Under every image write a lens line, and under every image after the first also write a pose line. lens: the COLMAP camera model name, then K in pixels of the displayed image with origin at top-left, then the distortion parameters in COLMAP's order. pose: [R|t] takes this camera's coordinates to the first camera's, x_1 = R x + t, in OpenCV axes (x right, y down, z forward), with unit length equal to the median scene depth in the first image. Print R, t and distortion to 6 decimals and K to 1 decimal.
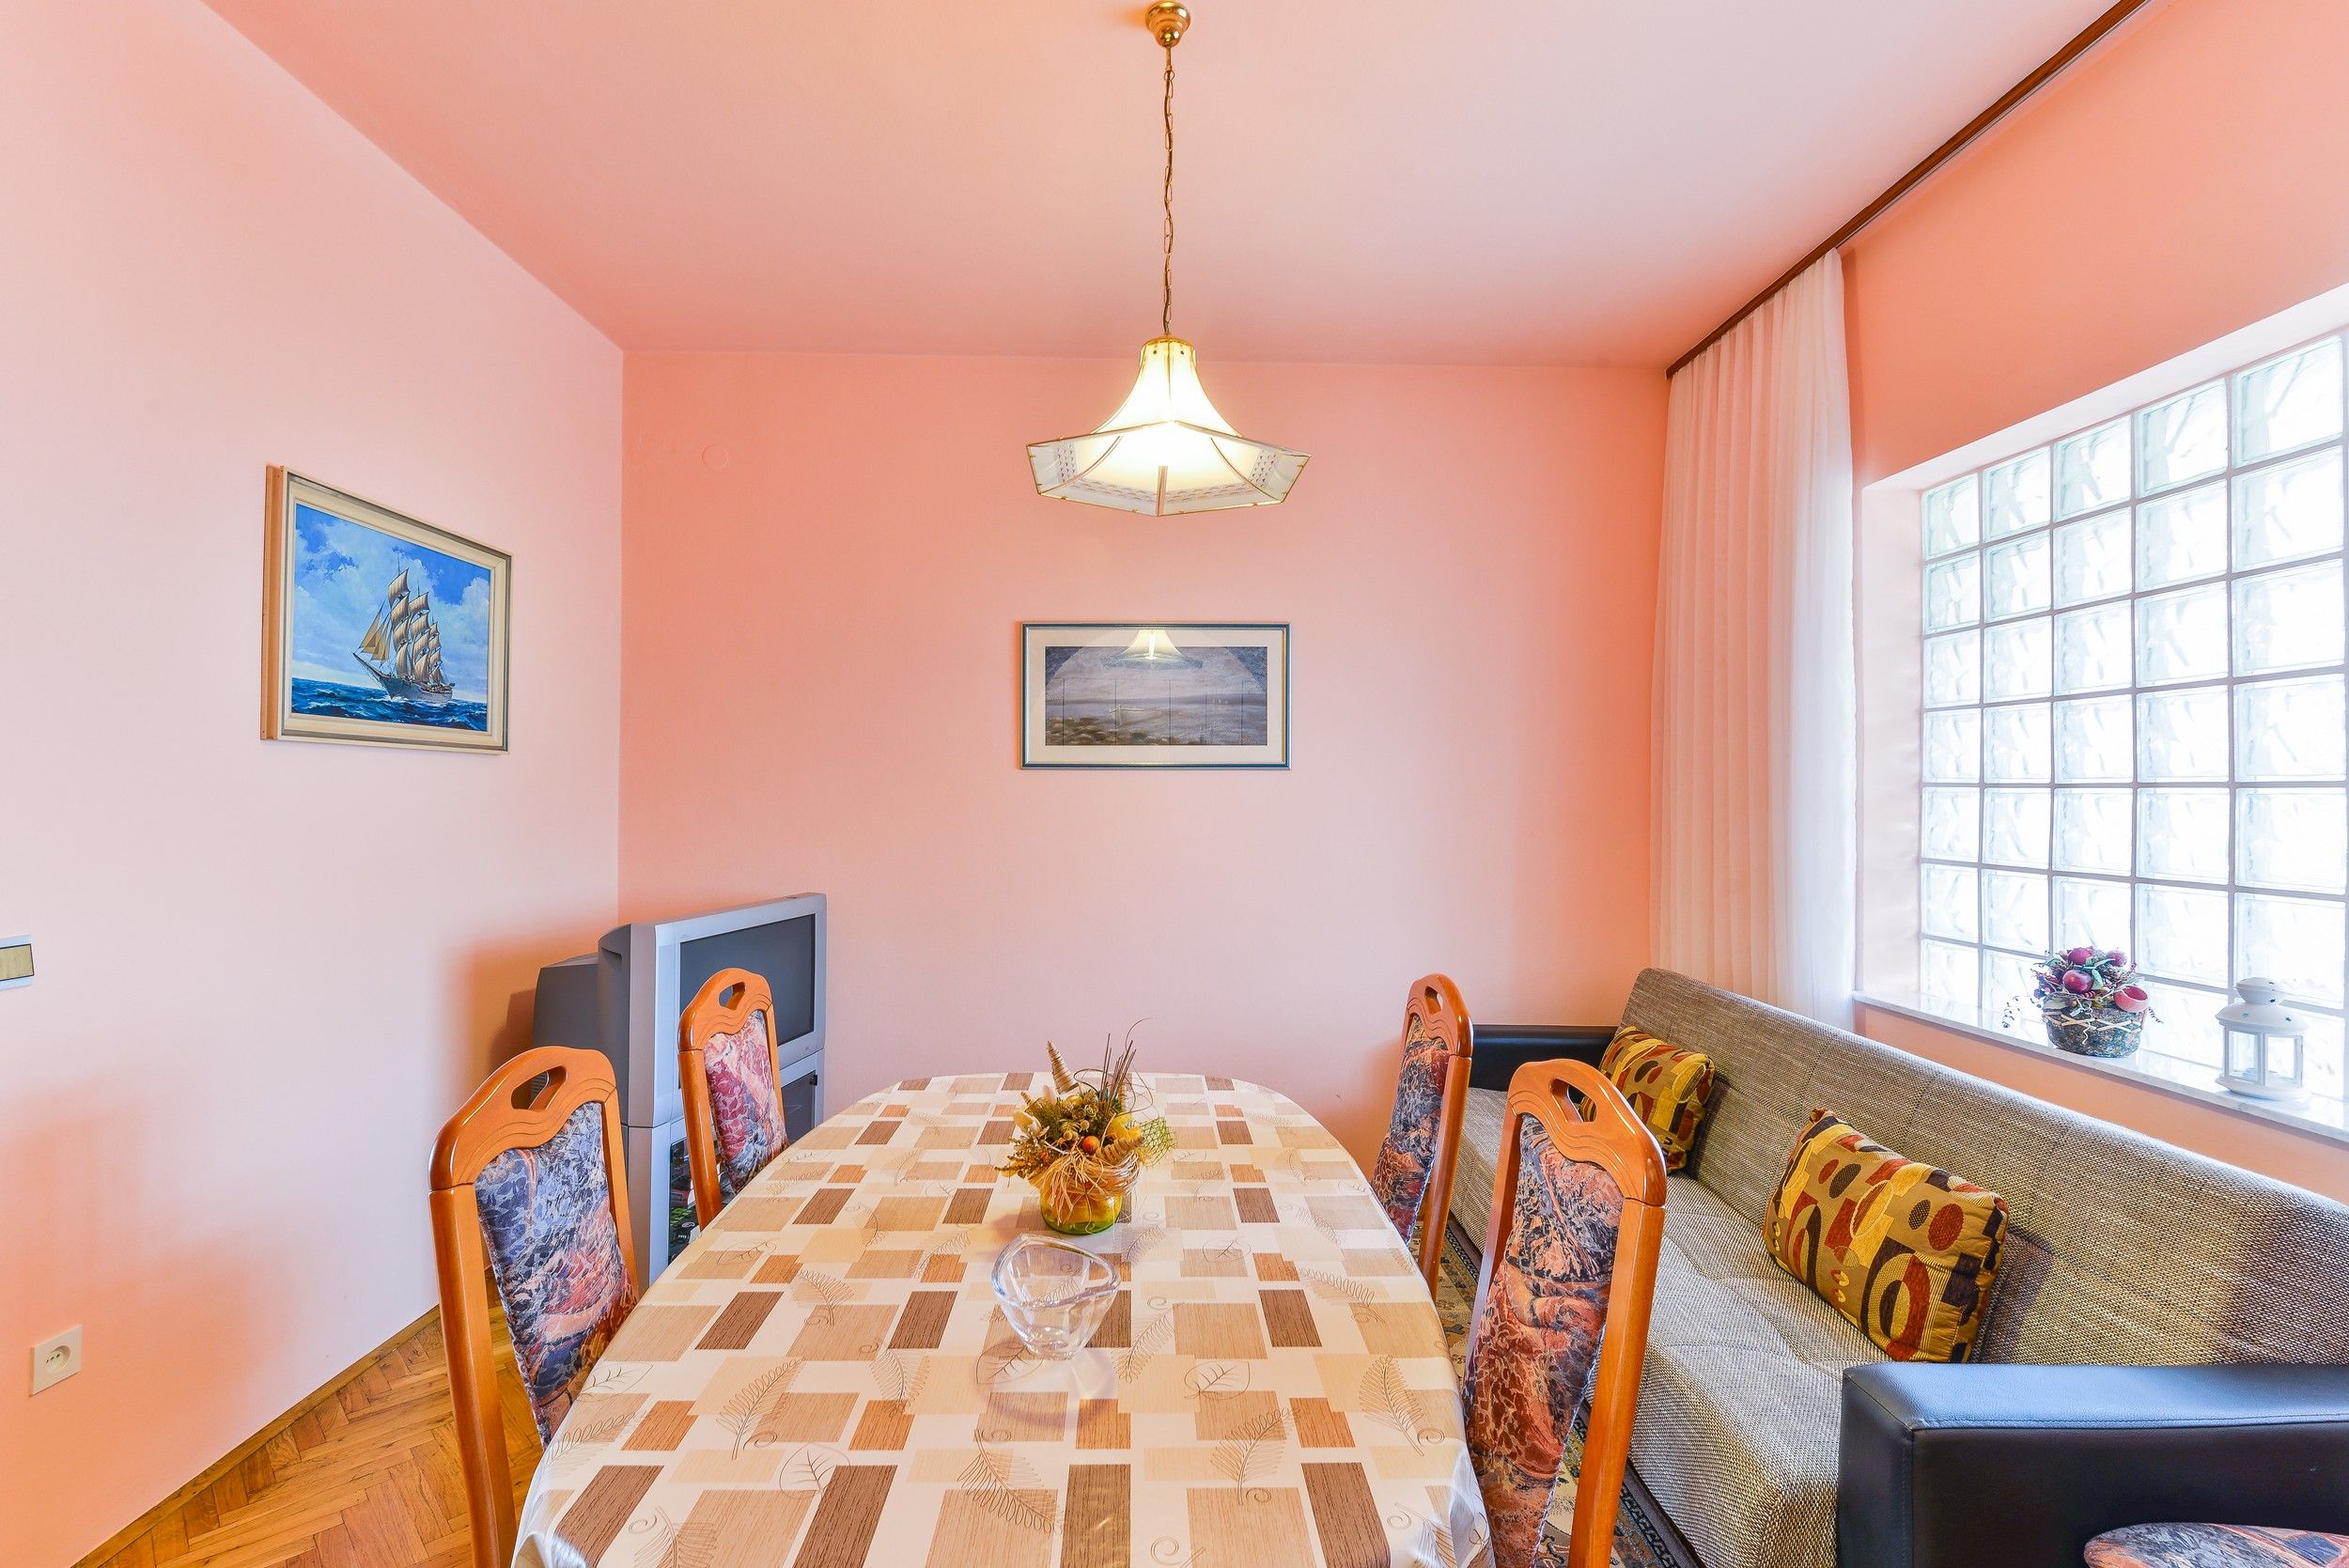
lens RADIAL K [[1062.5, 0, 1173.4], [0, 1062.5, 796.8], [0, 0, 1]] dist [-0.001853, -0.000220]
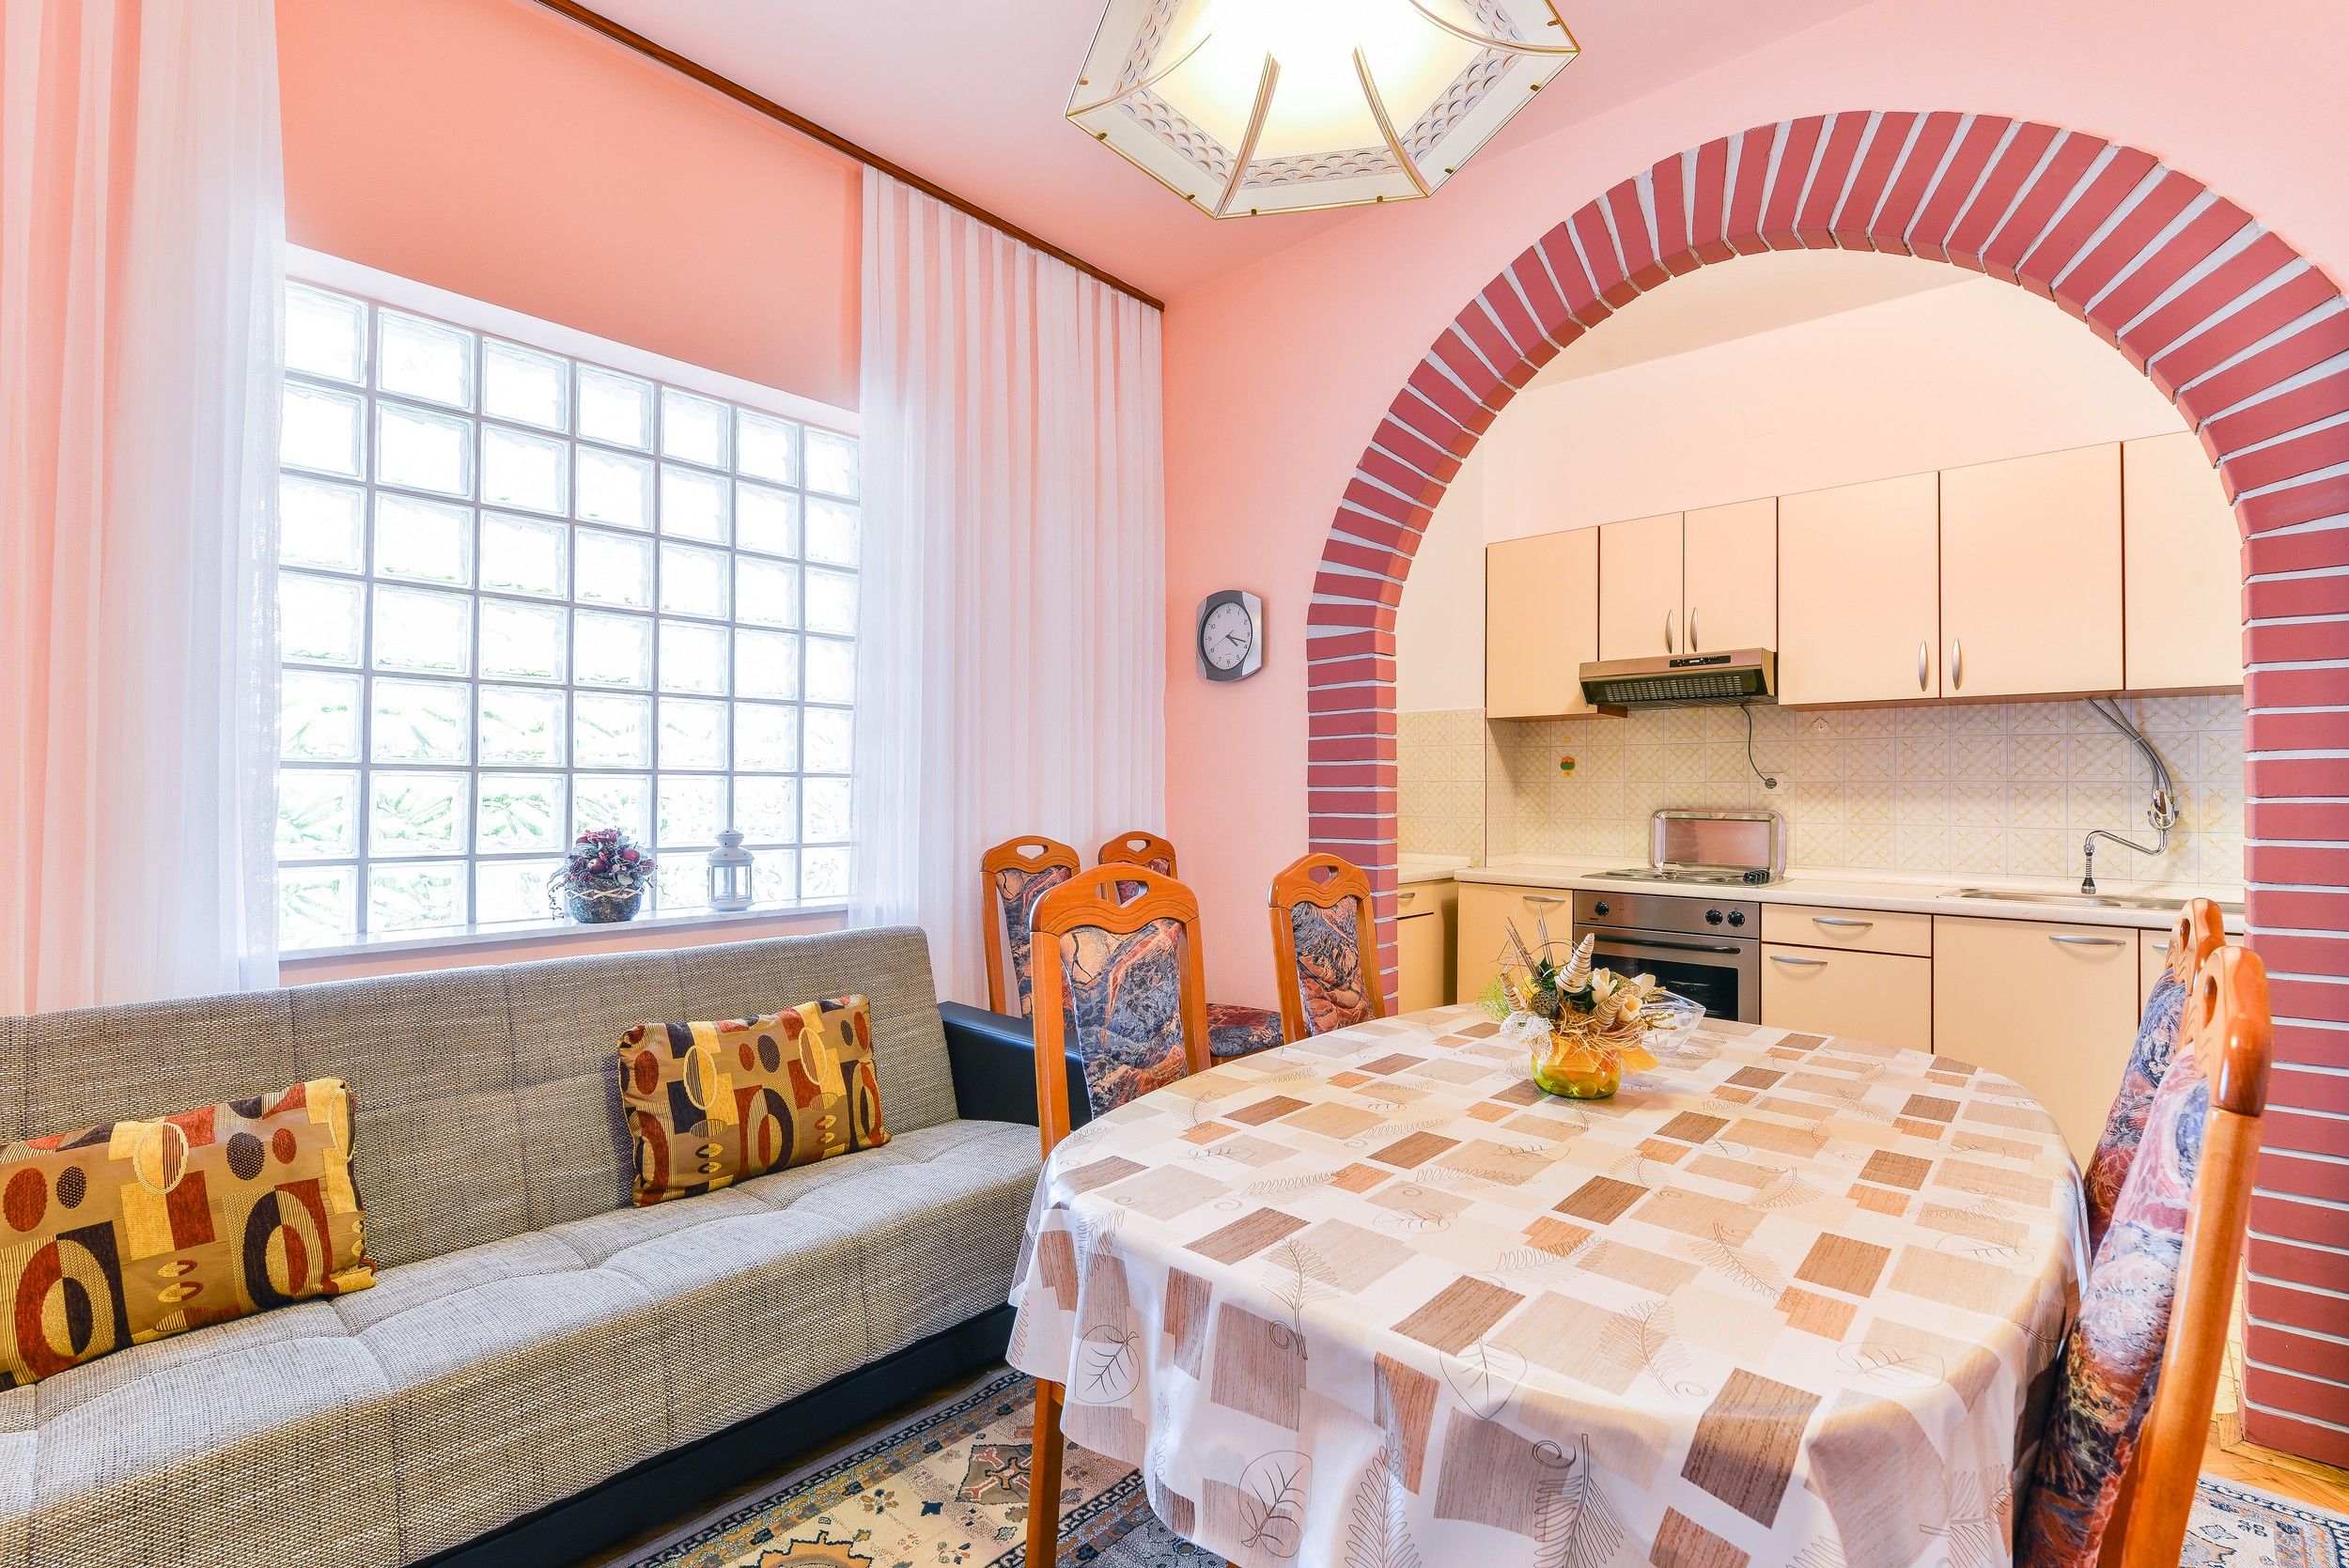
lens RADIAL K [[1052.7, 0, 1132.1], [0, 1052.7, 782.3], [0, 0, 1]] dist [-0.002305, -0.000426]
pose [[-0.708459, -0.008300, 0.705703, -0.328752], [-0.009725, 0.999951, 0.001997, 0.077851], [-0.705685, -0.005448, -0.708504, 1.349787]]
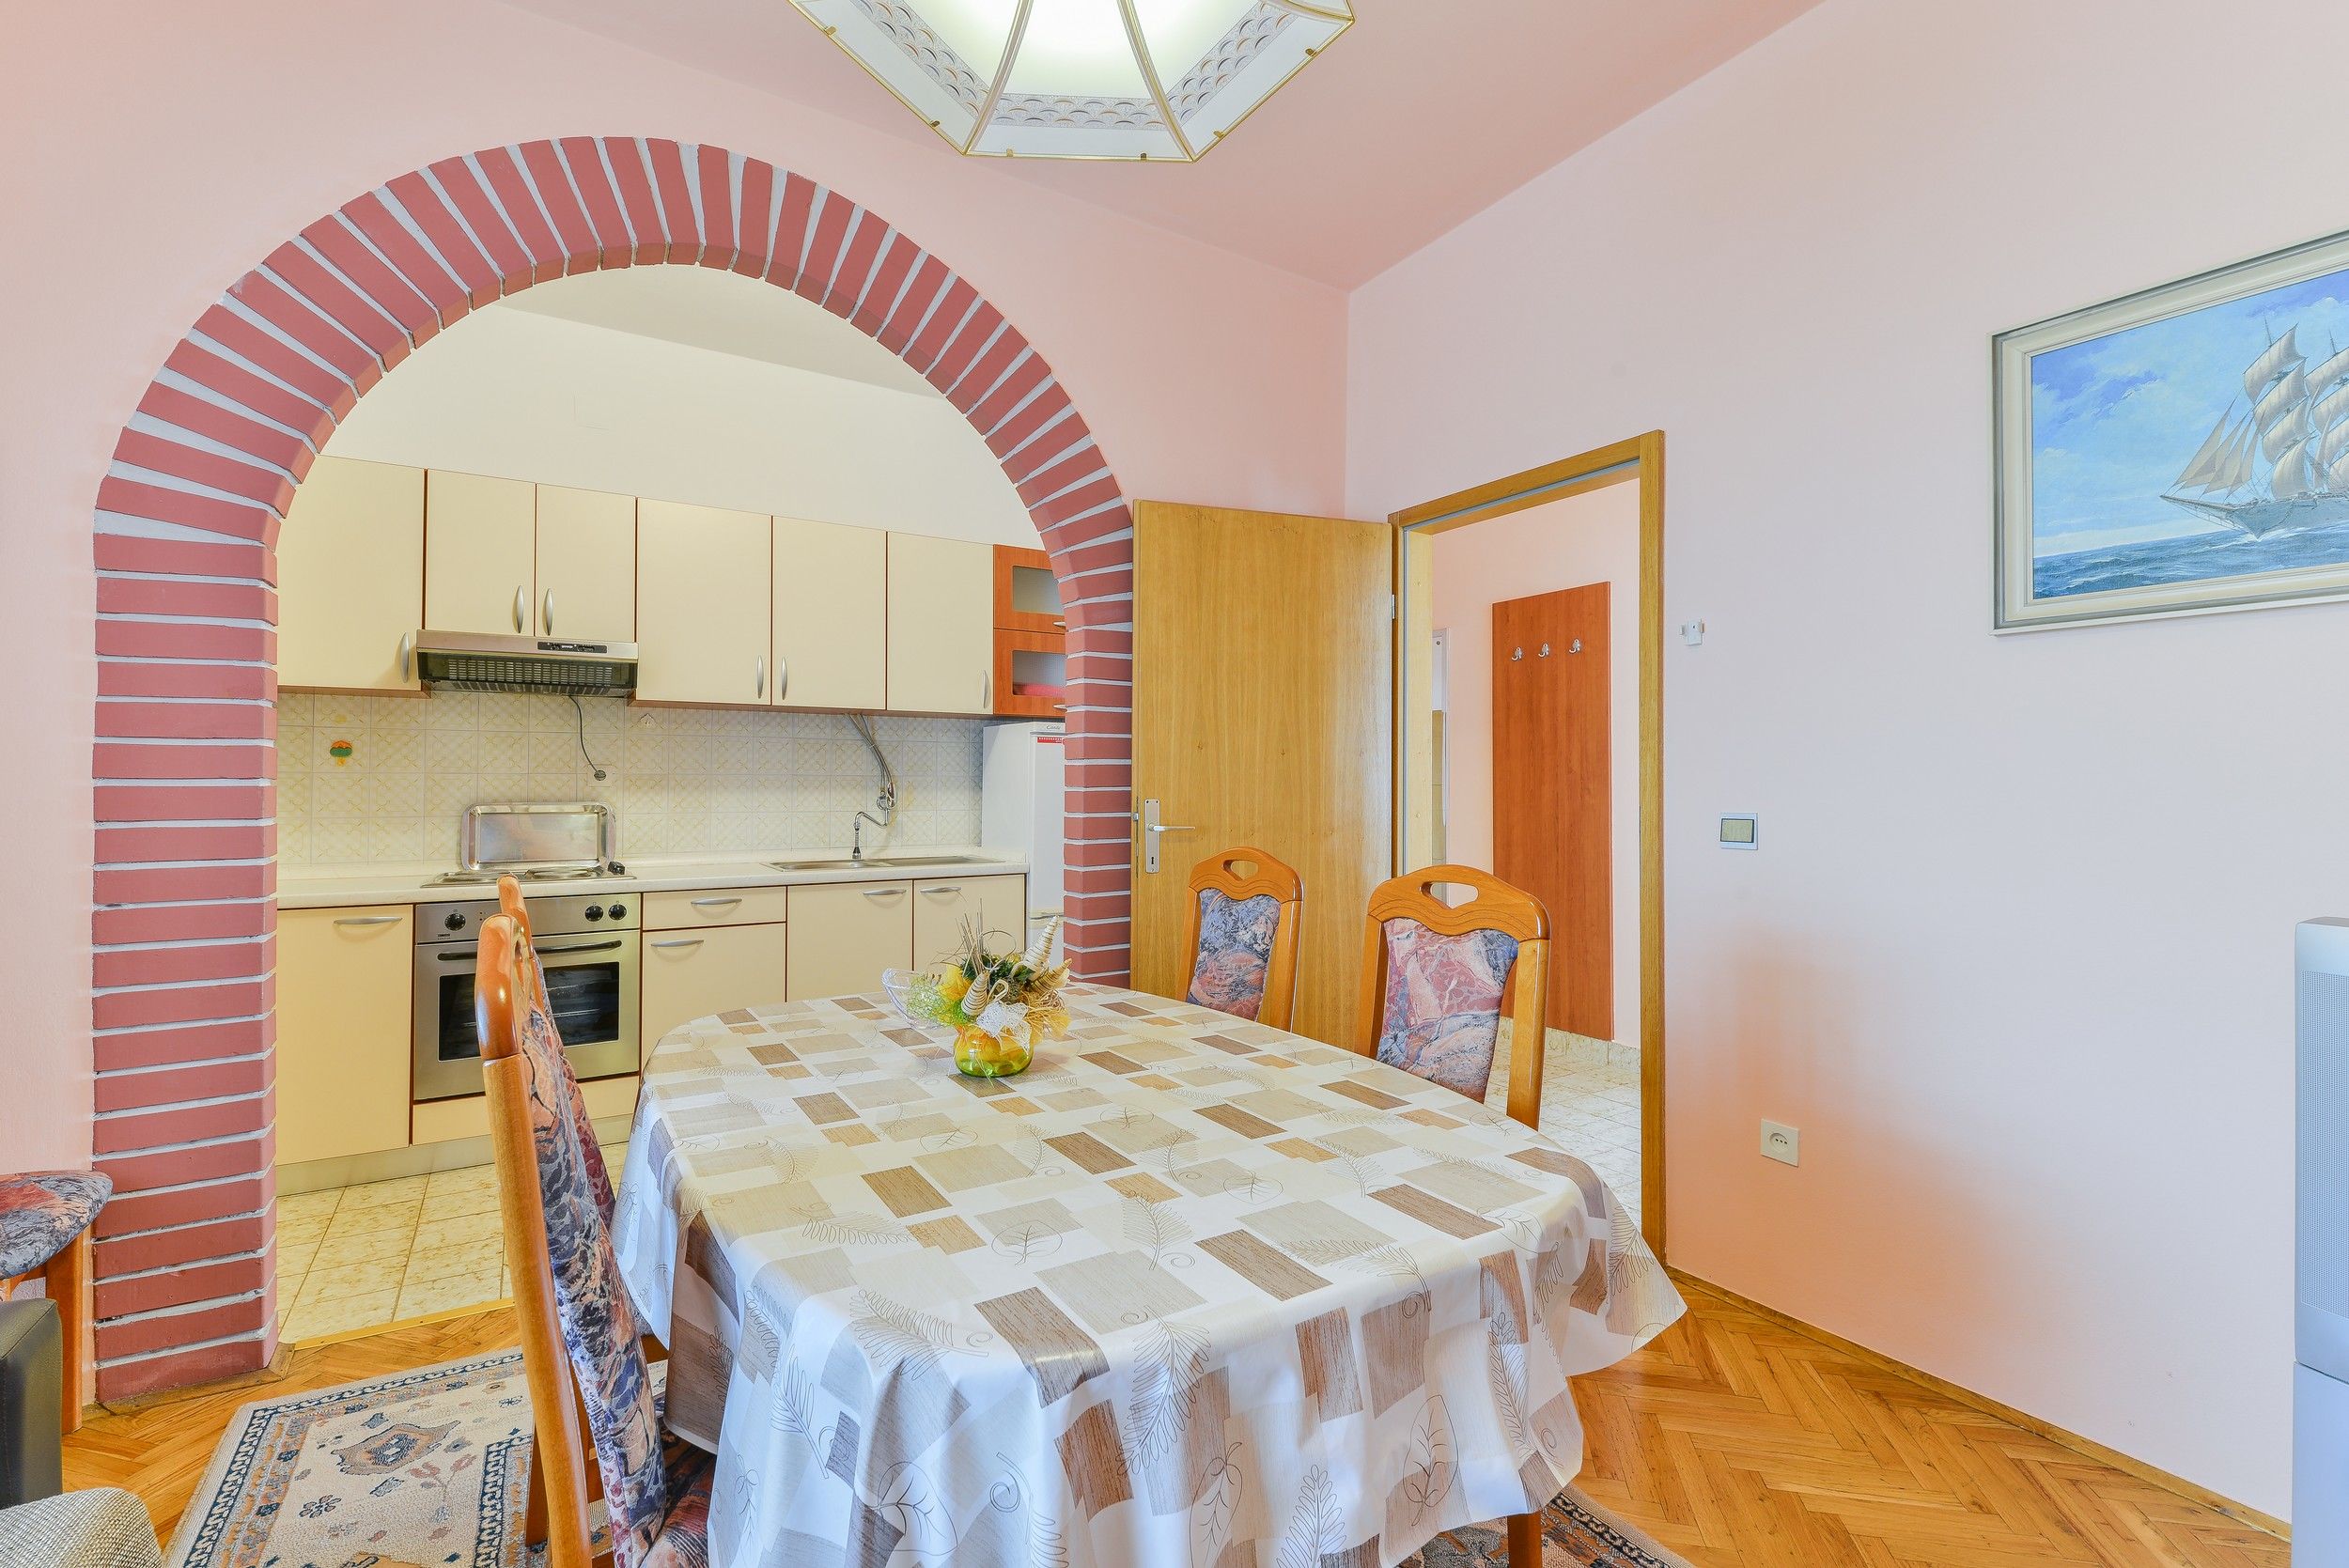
lens RADIAL K [[1030.1, 0, 1164.5], [0, 1030.1, 770.9], [0, 0, 1]] dist [-0.001344, -0.001145]
pose [[-0.856402, -0.018573, -0.515975, 0.198617], [-0.012262, 0.999803, -0.015636, 0.080514], [0.516163, -0.007064, -0.856461, 1.331573]]
